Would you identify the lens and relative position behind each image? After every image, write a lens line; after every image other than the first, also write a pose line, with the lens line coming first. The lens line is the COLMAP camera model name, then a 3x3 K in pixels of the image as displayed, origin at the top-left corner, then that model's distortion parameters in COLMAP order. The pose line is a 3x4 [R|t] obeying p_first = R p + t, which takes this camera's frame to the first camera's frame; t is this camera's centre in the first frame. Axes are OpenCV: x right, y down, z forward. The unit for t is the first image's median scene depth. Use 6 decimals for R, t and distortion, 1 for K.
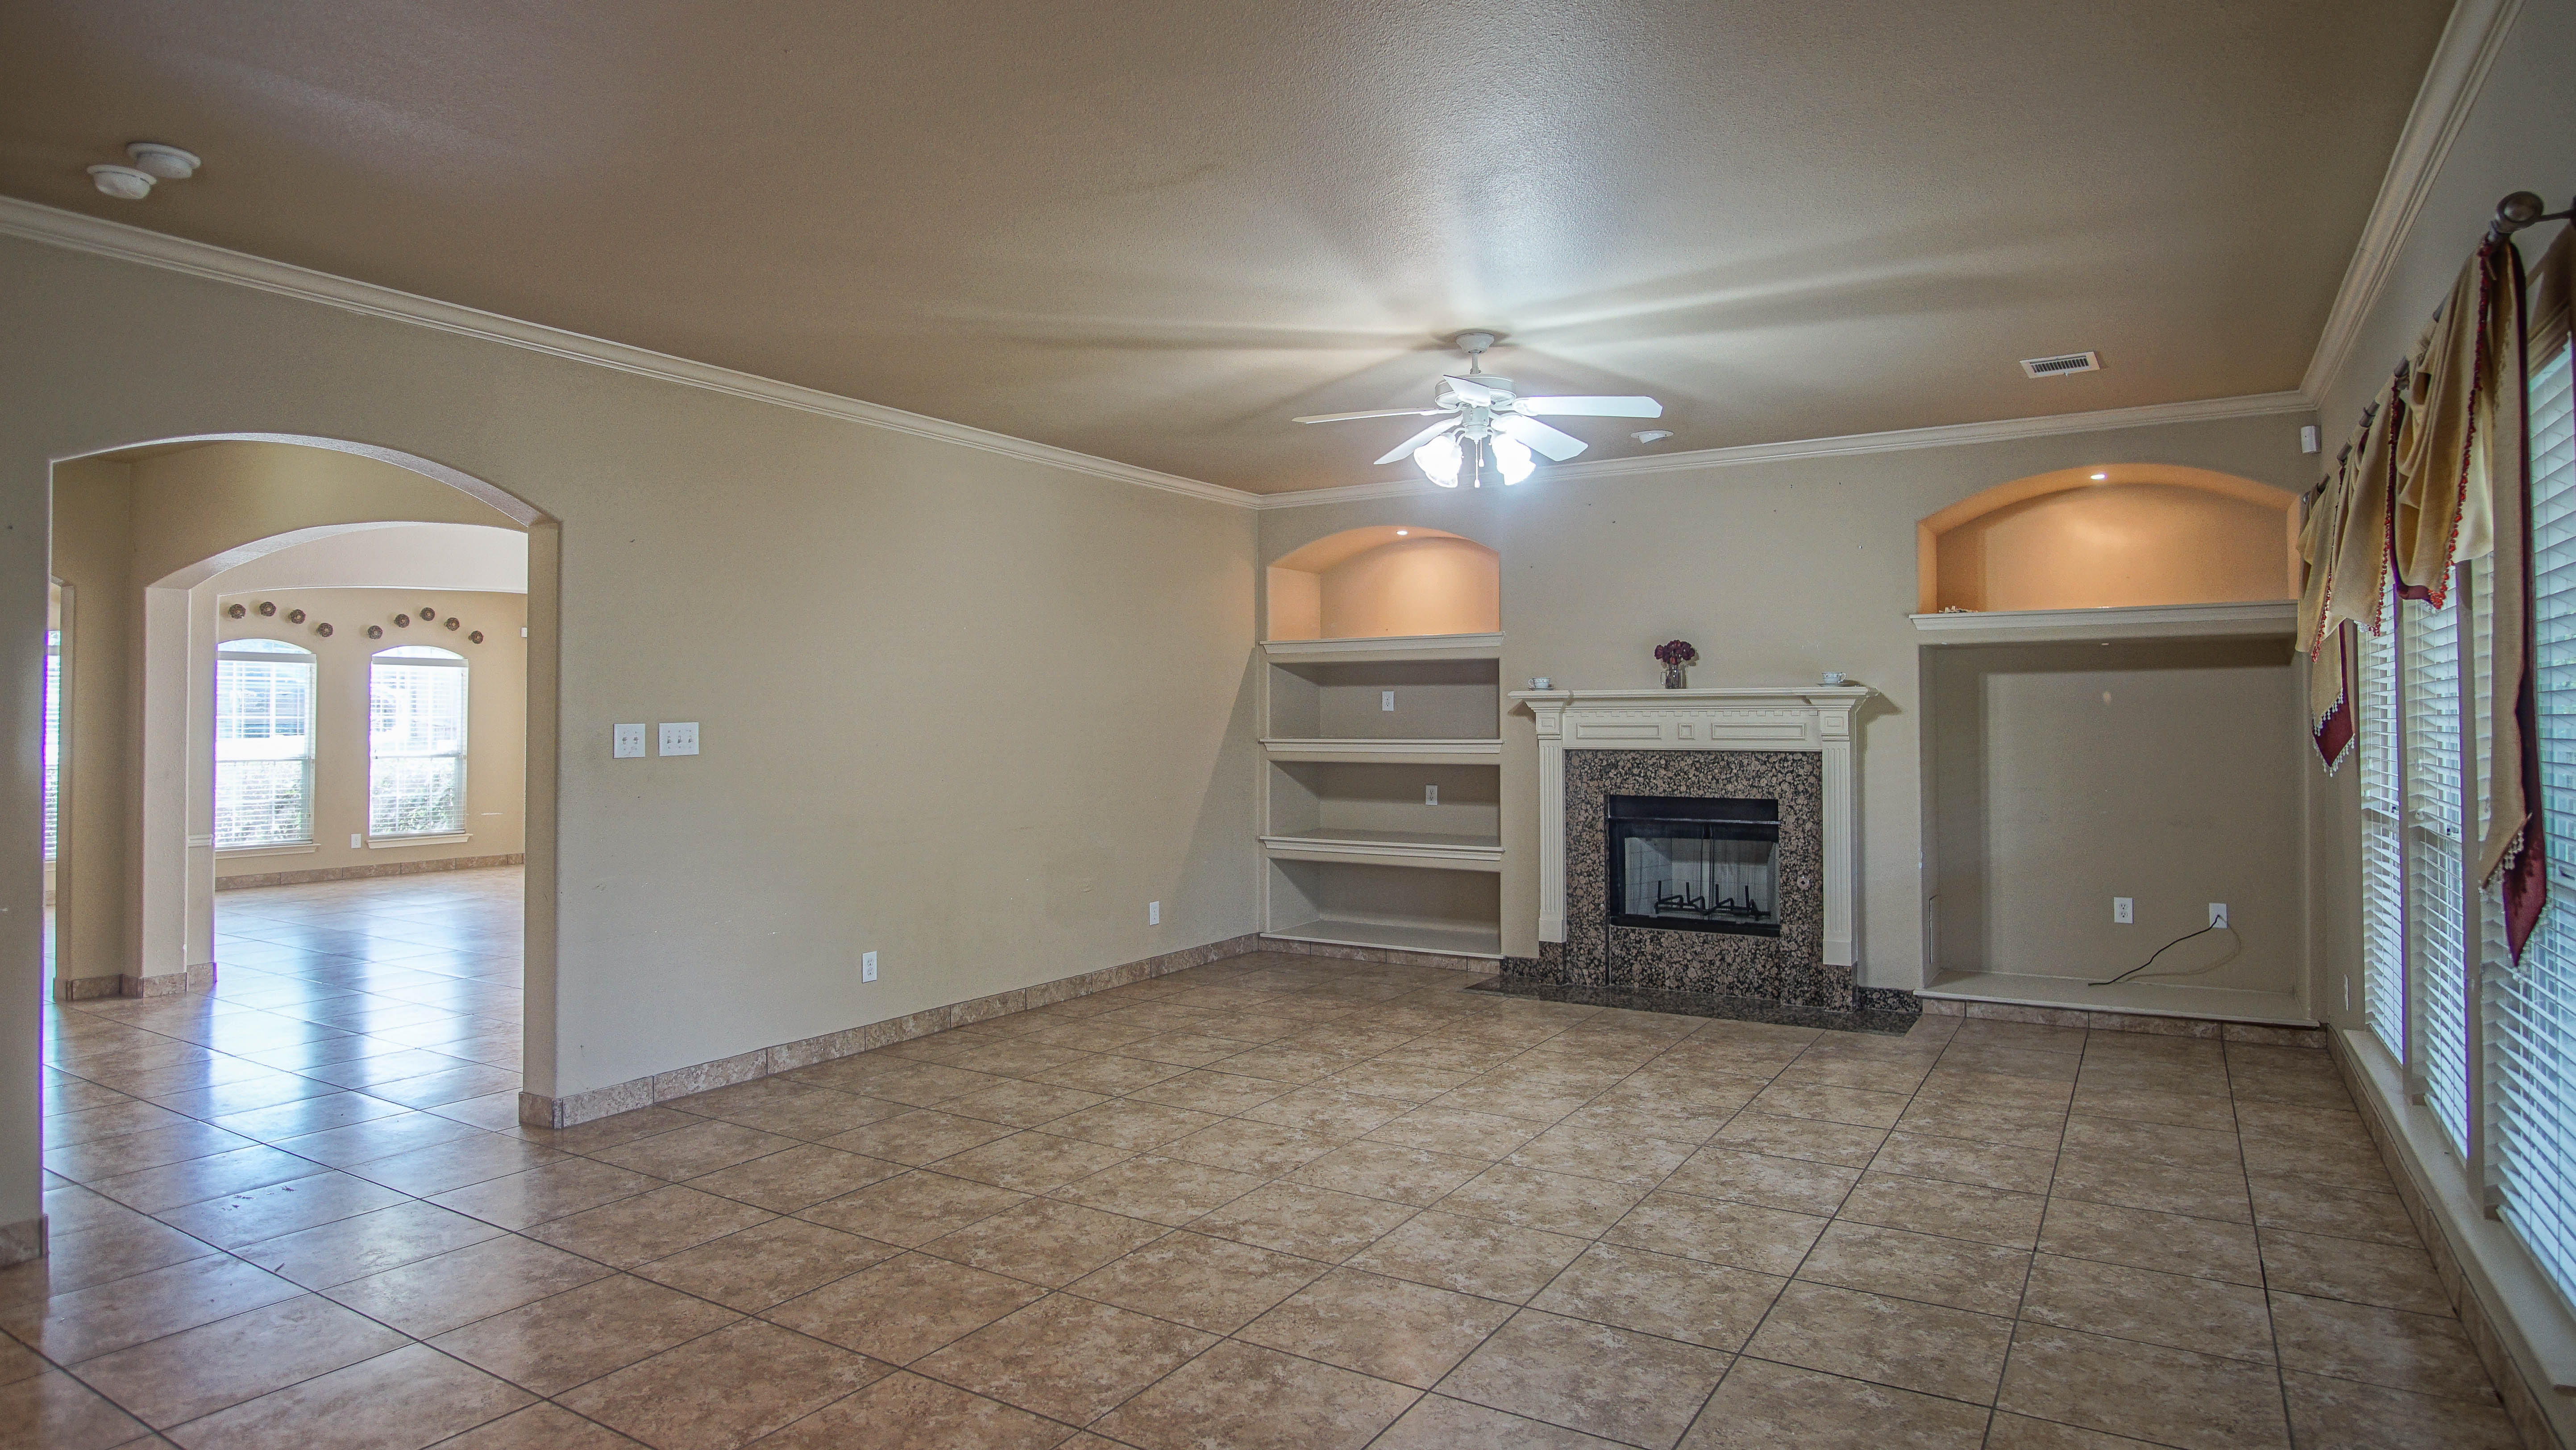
lens RADIAL K [[1427.6, 0, 1274.1], [0, 1427.6, 682.1], [0, 0, 1]] dist [-0.029627, 0.000486]
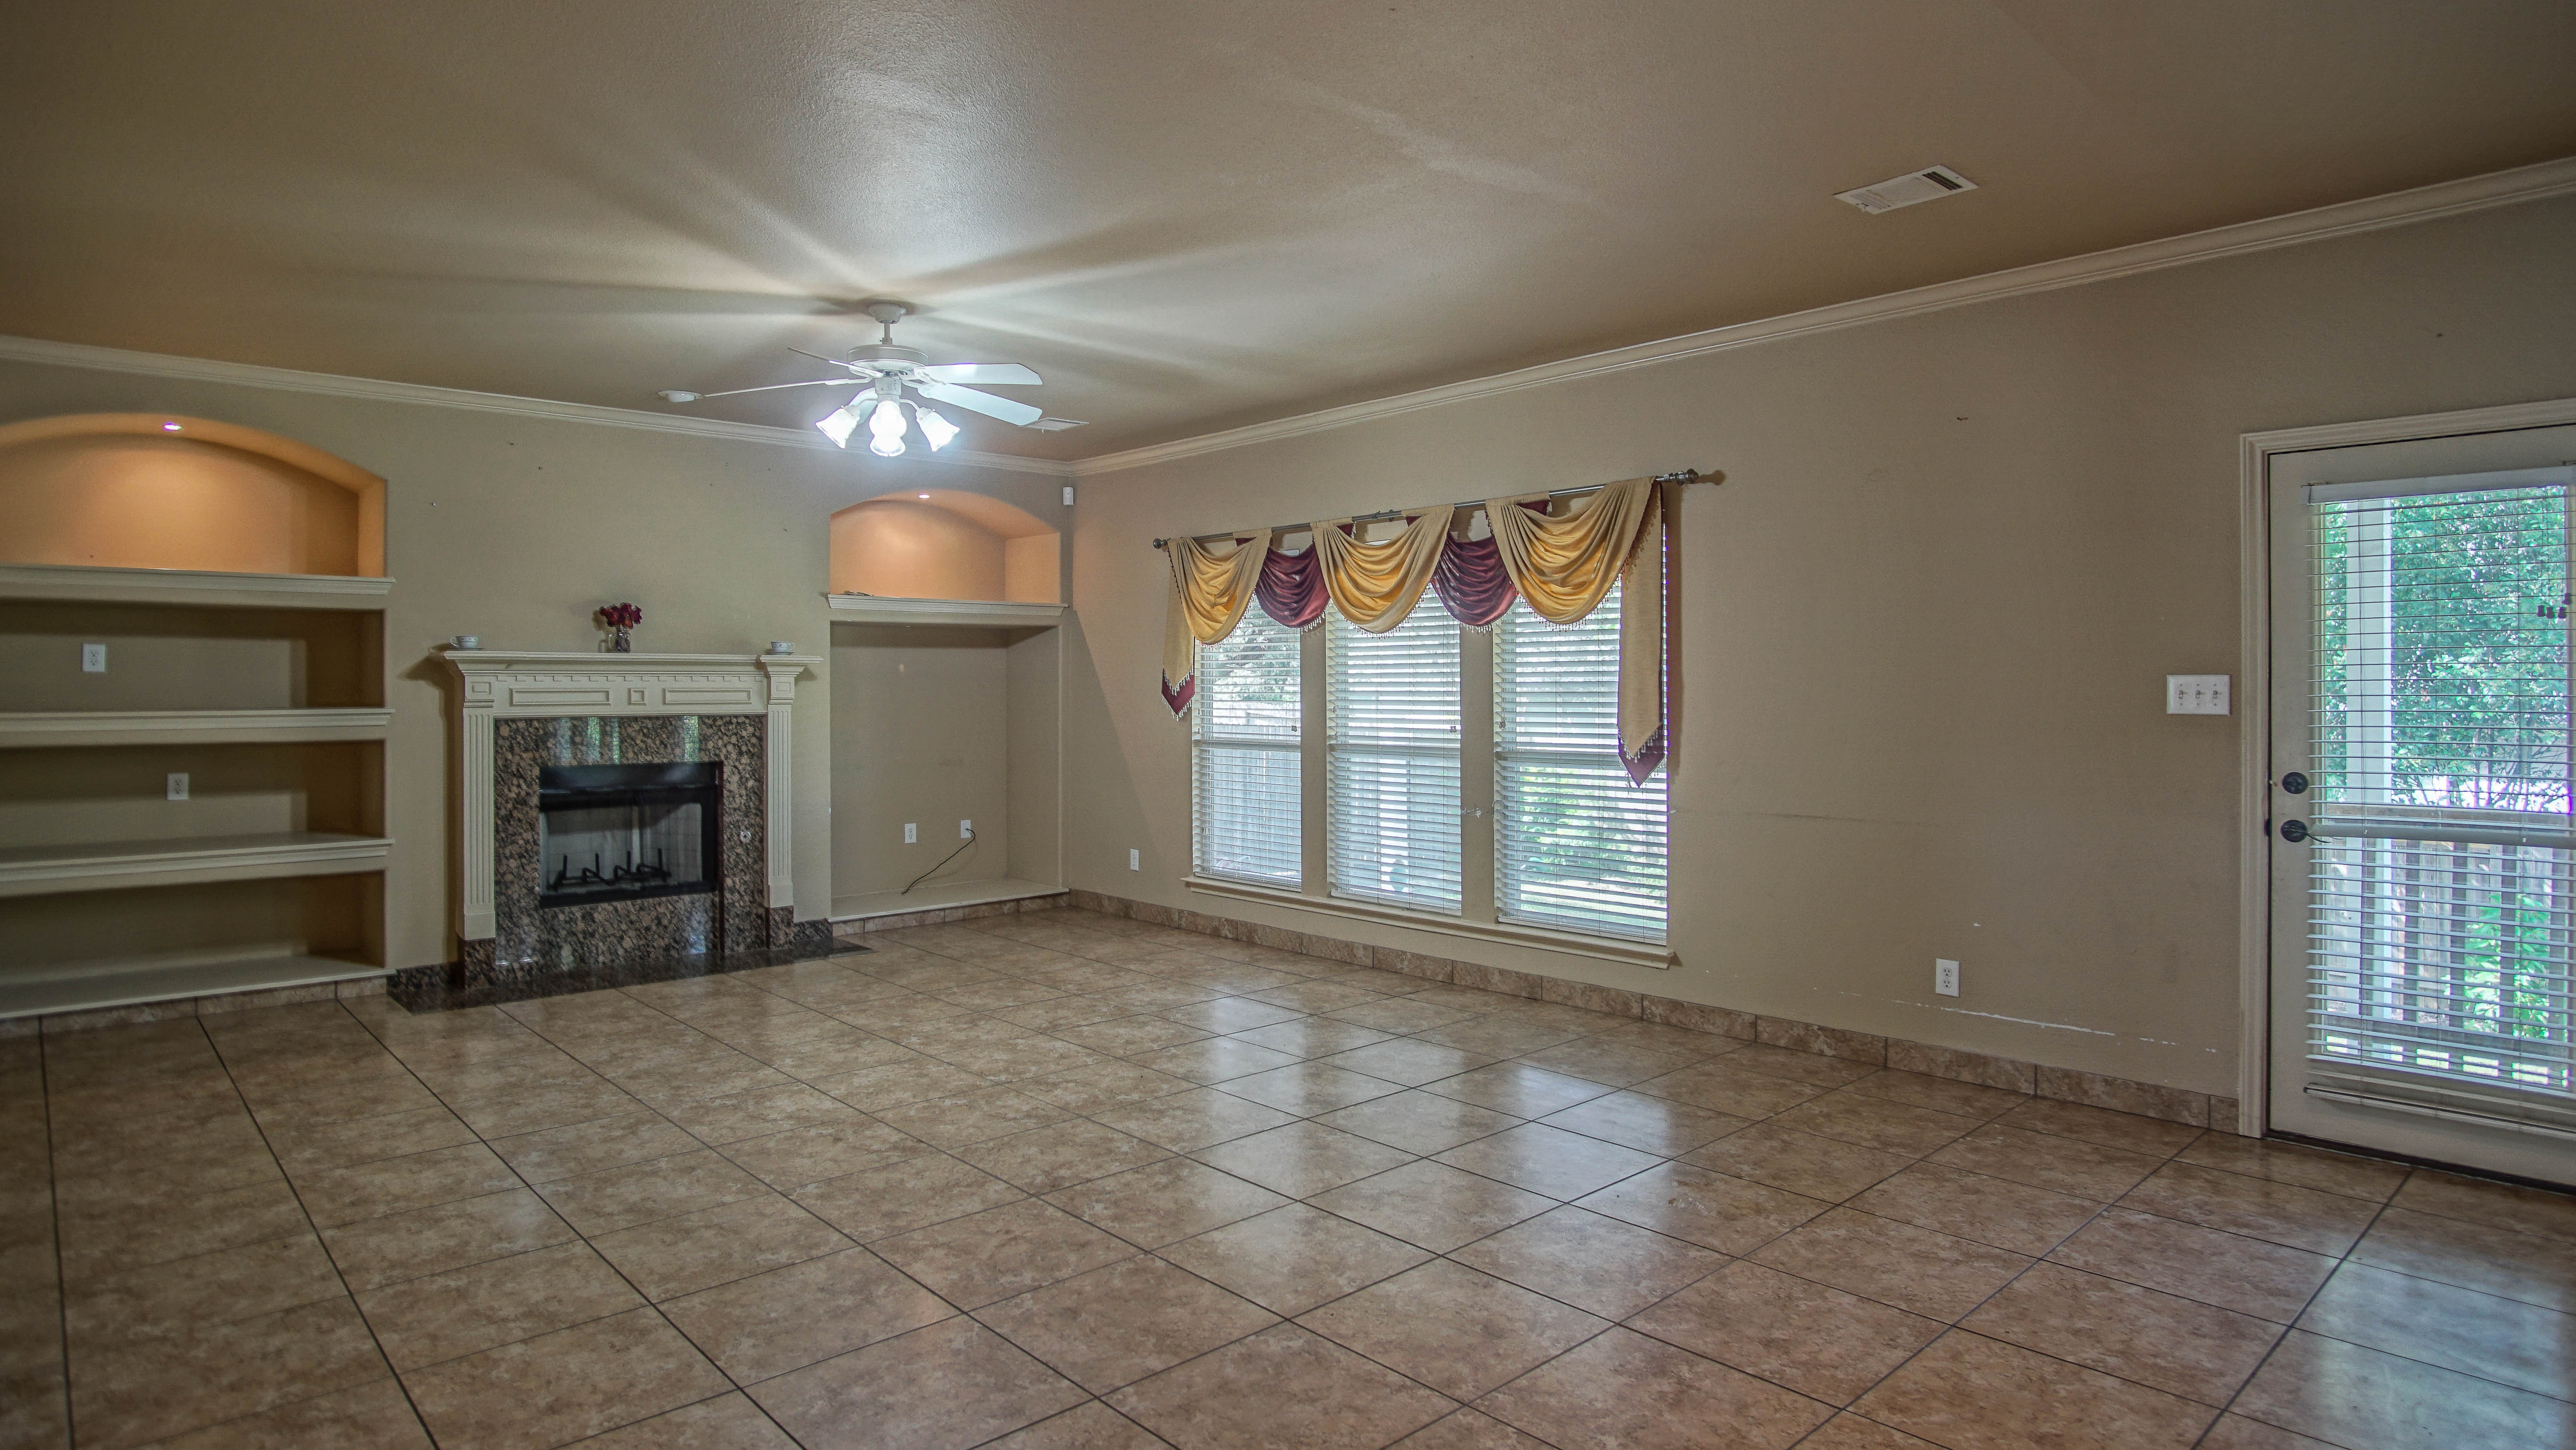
lens RADIAL K [[1417.8, 0, 1267.1], [0, 1417.8, 682.9], [0, 0, 1]] dist [-0.027132, 0.001082]
pose [[0.271287, 0.003477, 0.962492, -0.563988], [-0.024625, 0.999691, 0.003330, 0.012151], [-0.962183, -0.024605, 0.271289, 0.341893]]
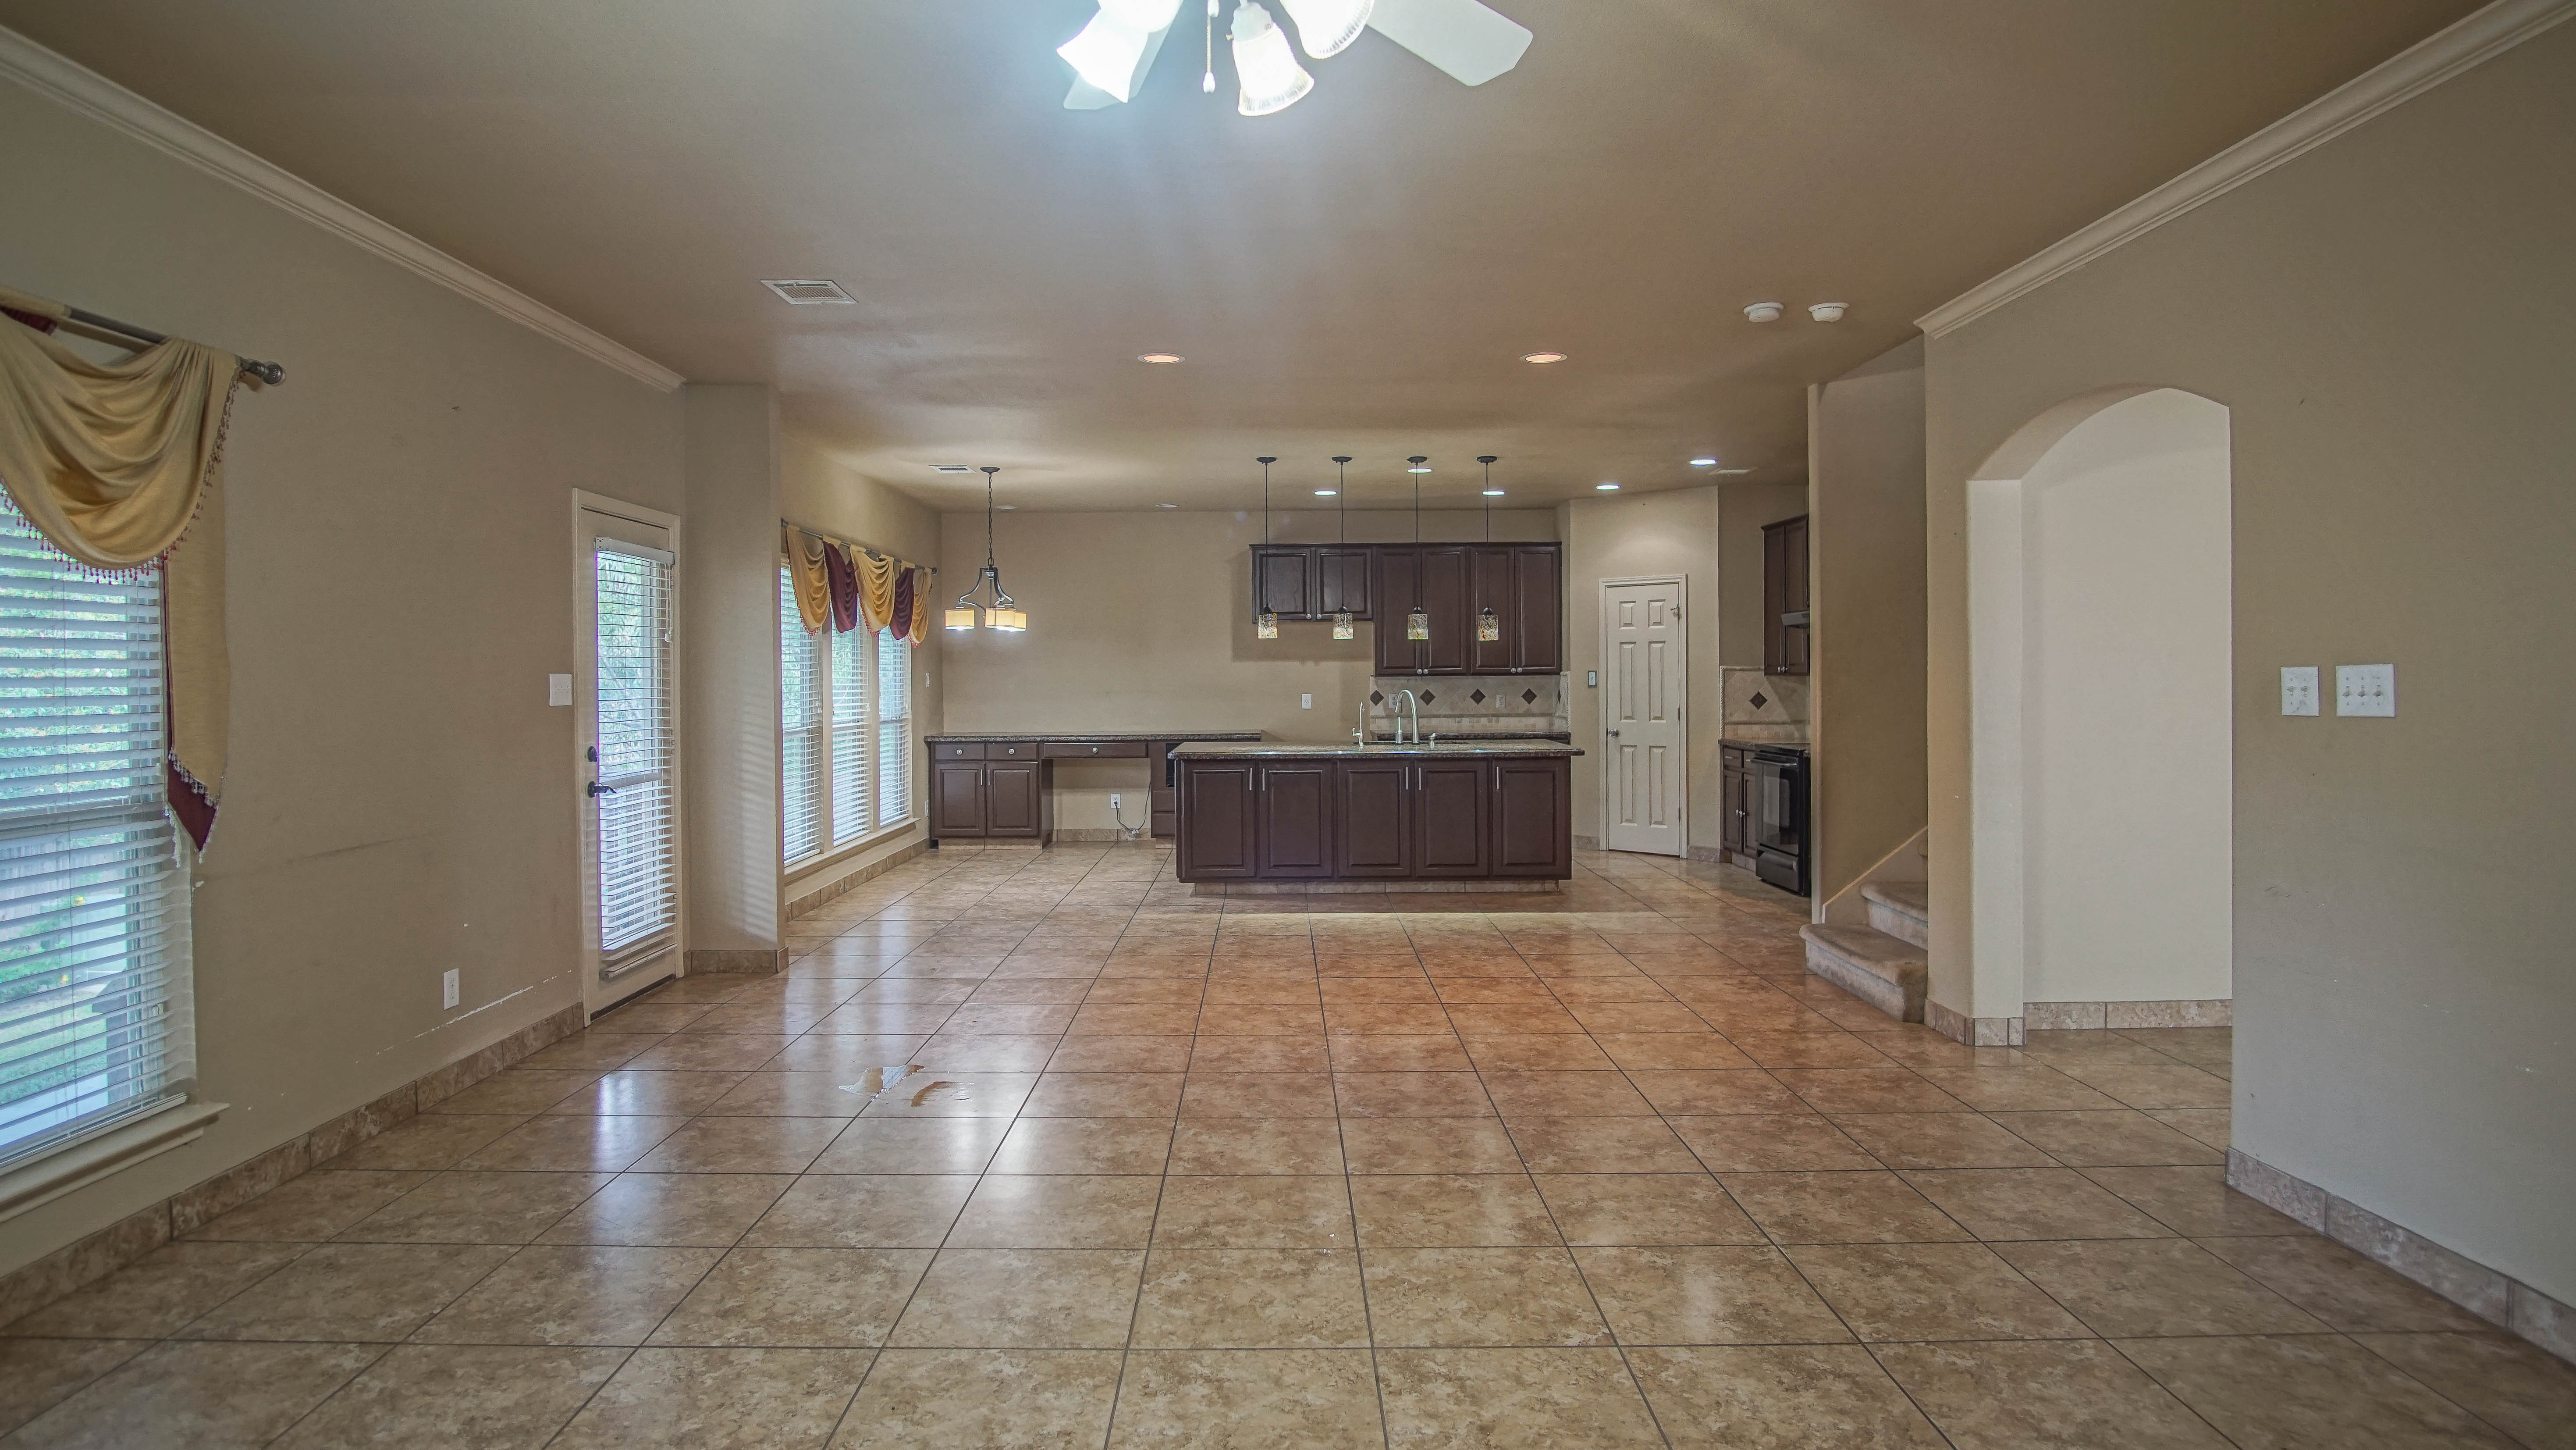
lens RADIAL K [[1402.4, 0, 1271.2], [0, 1402.4, 689.5], [0, 0, 1]] dist [-0.033992, 0.010099]
pose [[-0.845675, 0.012651, -0.533548, 0.252341], [0.023268, 0.999642, -0.013178, 0.028763], [0.533191, -0.023559, -0.845667, 0.994818]]
